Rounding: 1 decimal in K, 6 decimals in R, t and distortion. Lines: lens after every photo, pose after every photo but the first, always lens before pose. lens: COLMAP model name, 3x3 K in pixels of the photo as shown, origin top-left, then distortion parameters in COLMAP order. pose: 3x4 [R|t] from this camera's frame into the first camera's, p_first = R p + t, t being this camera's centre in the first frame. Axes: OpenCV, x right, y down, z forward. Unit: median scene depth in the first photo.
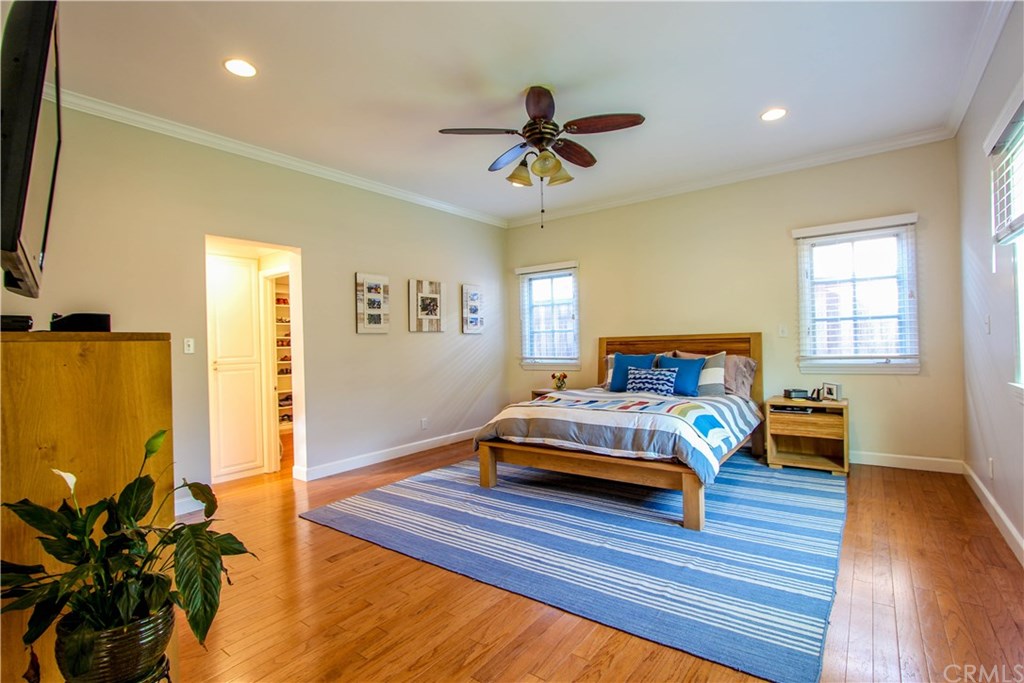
lens RADIAL K [[474.7, 0, 510.8], [0, 474.7, 345.5], [0, 0, 1]] dist [-0.010690, 0.003819]
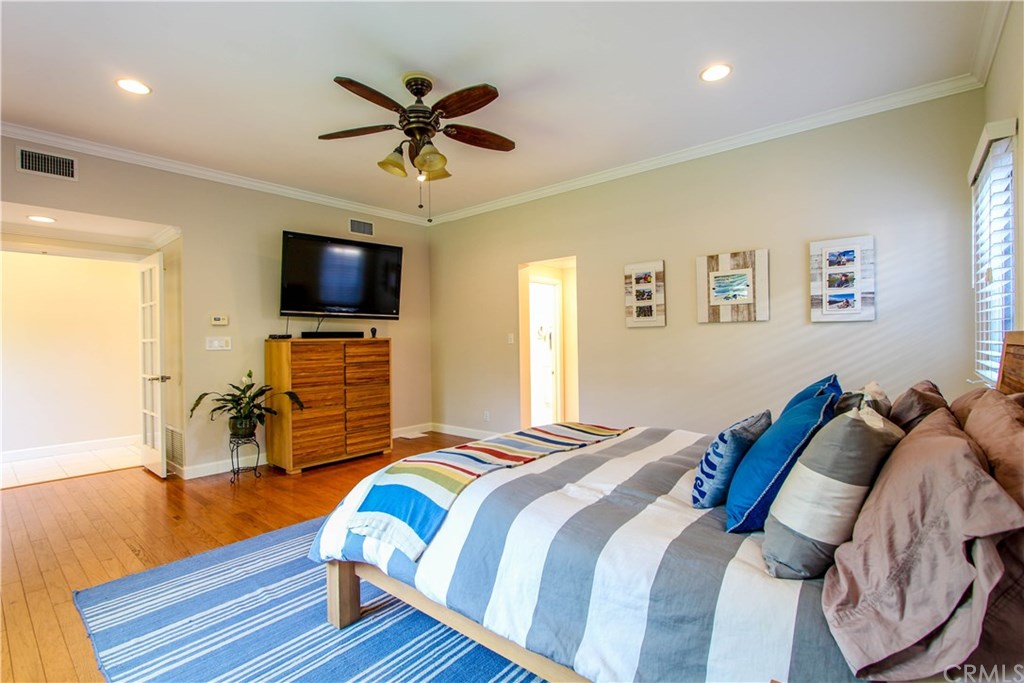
lens RADIAL K [[474.7, 0, 512.4], [0, 474.7, 336.1], [0, 0, 1]] dist [-0.010690, 0.003819]
pose [[-0.052397, 0.030950, -0.998147, 0.634534], [0.017561, 0.999394, 0.030066, -0.039728], [0.998472, -0.015953, -0.052909, 0.780559]]
